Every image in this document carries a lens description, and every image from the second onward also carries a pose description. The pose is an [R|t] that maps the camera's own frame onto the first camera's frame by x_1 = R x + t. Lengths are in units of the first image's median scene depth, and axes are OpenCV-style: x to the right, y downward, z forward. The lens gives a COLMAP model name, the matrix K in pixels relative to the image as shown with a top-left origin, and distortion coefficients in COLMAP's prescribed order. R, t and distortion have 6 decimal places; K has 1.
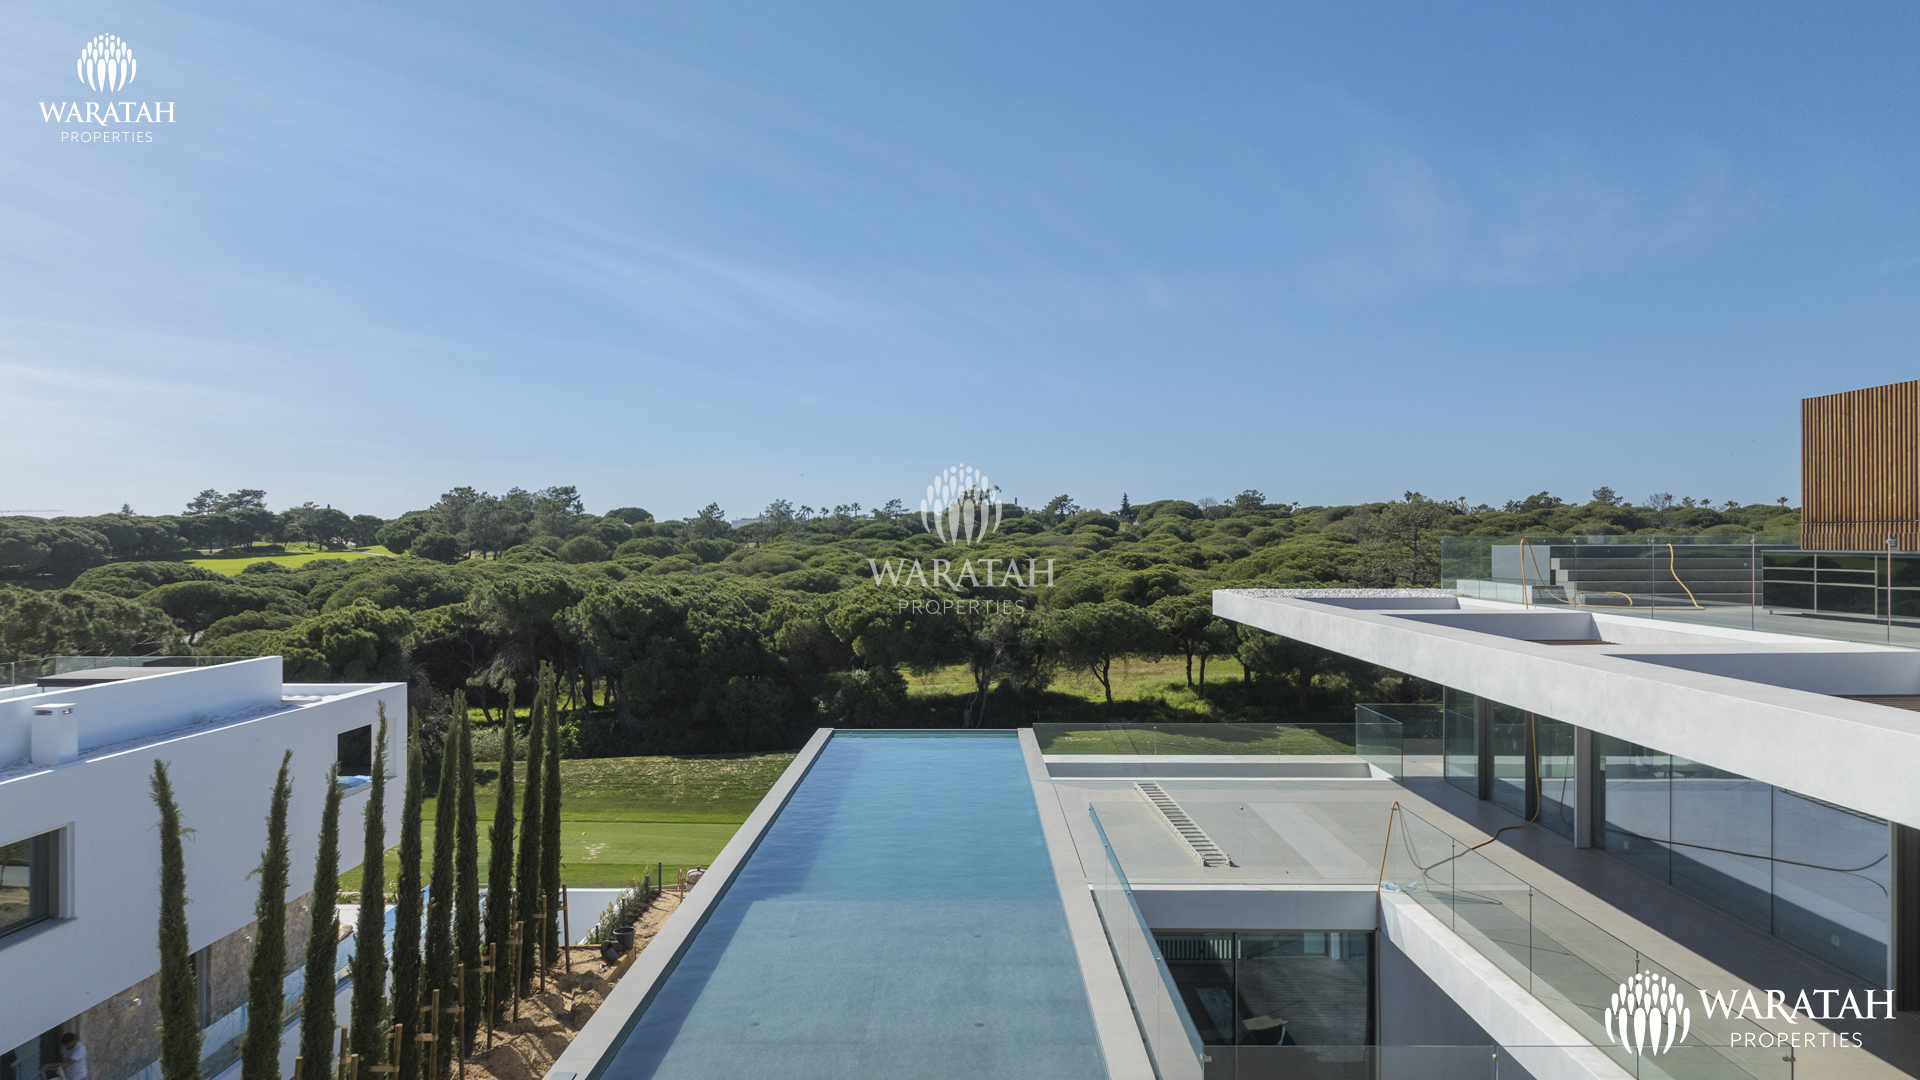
lens RADIAL K [[1346.5, 0, 960.0], [0, 1346.5, 540.0], [0, 0, 1]] dist [0.022164, -0.037981]
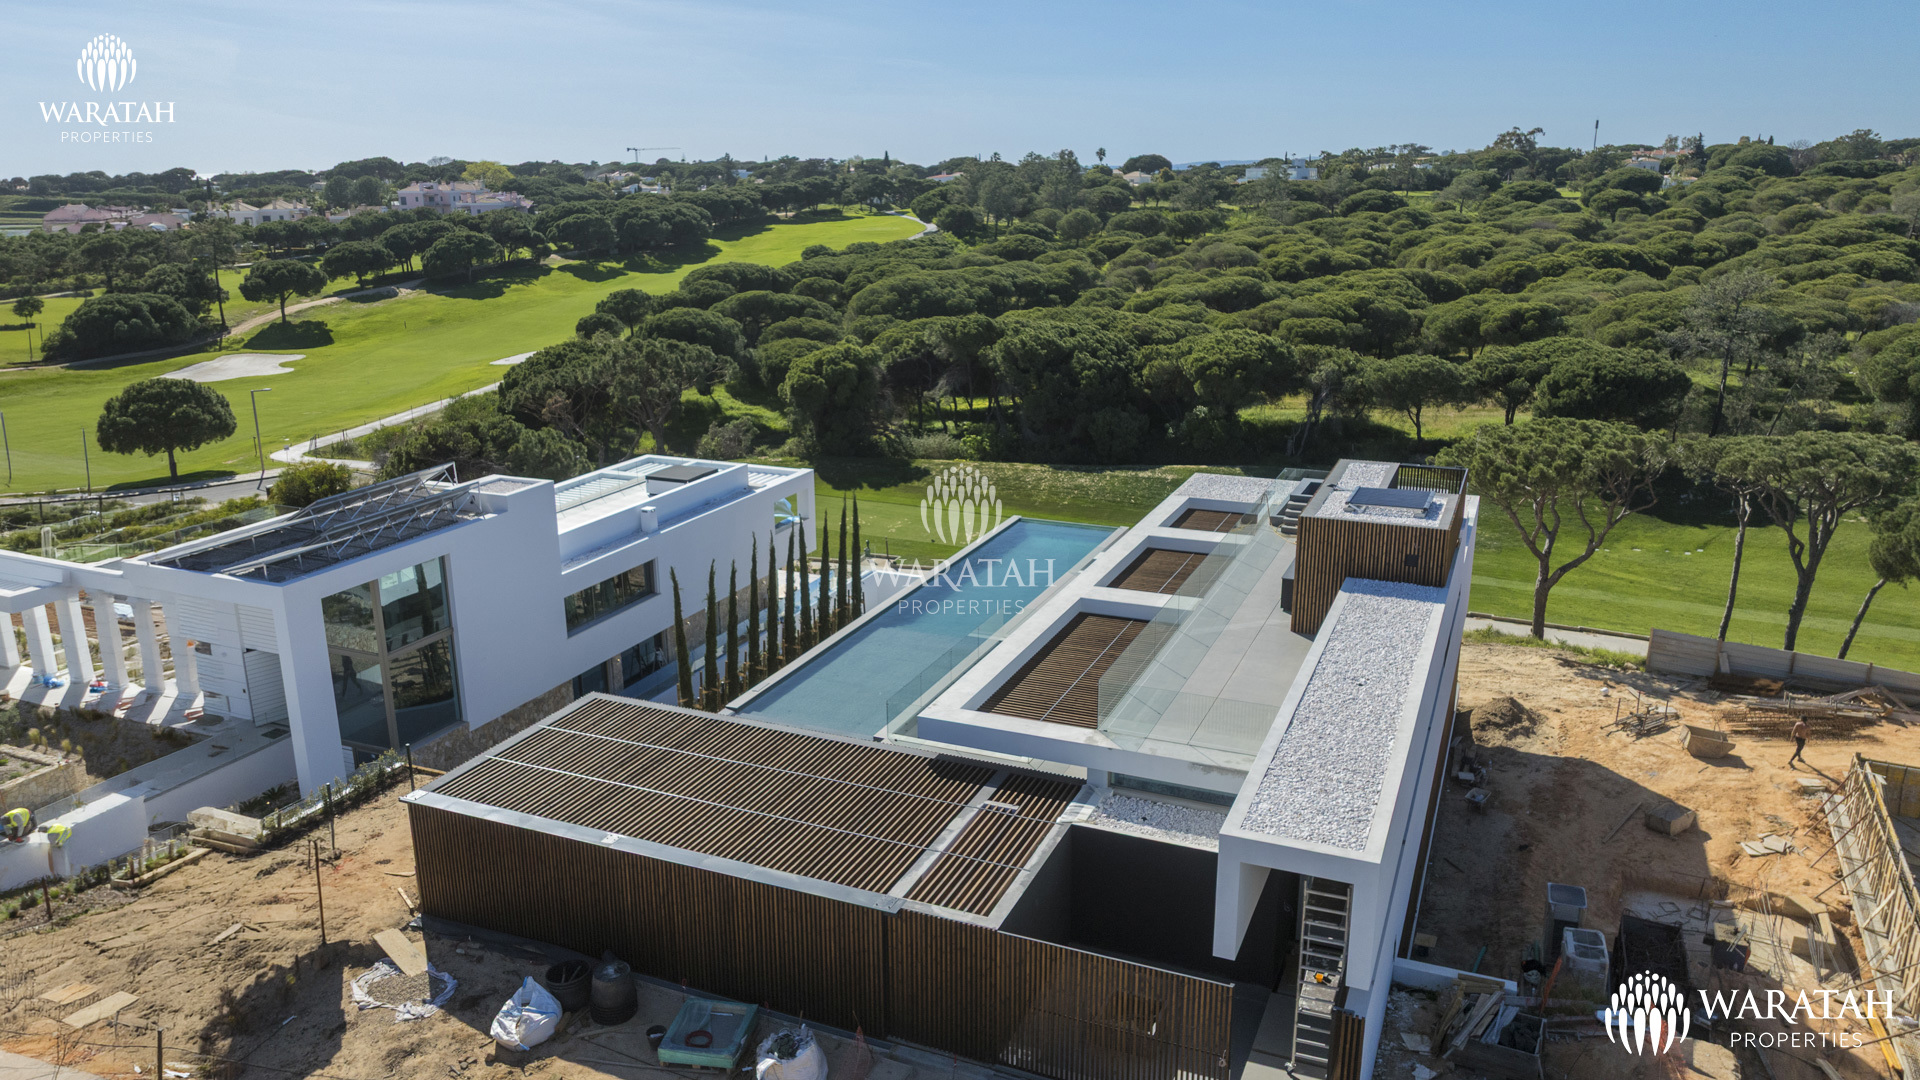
lens RADIAL K [[1346.5, 0, 960.0], [0, 1346.5, 540.0], [0, 0, 1]] dist [0.022164, -0.037981]
pose [[0.923185, 0.101554, -0.370696, 0.191345], [0.003045, 0.962500, 0.271265, -0.121911], [0.384343, -0.251557, 0.888256, -0.242880]]
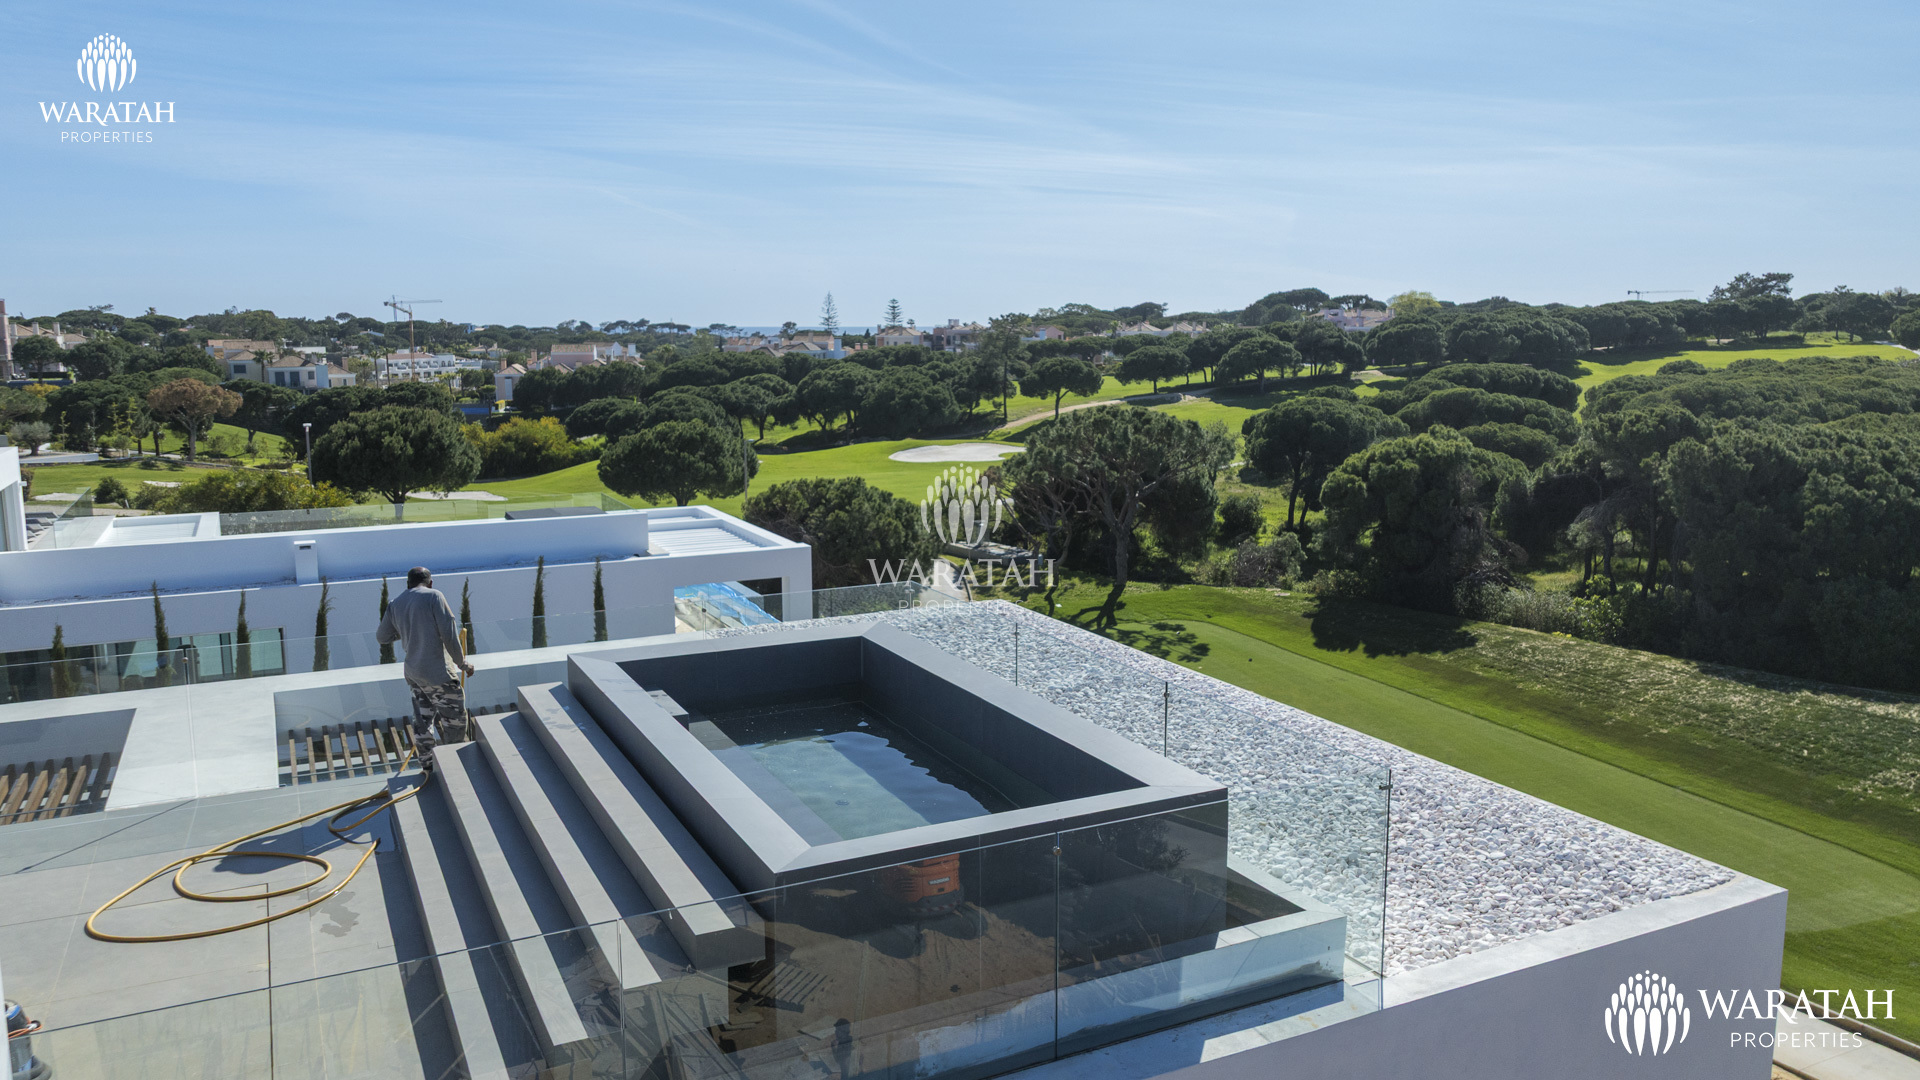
lens RADIAL K [[1389.3, 0, 960.0], [0, 1389.3, 540.0], [0, 0, 1]] dist [-0.009566, -0.003364]
pose [[0.456687, 0.140019, -0.878540, 0.235241], [0.001983, 0.987374, 0.158396, -0.028403], [0.889625, -0.074080, 0.450643, 0.246092]]
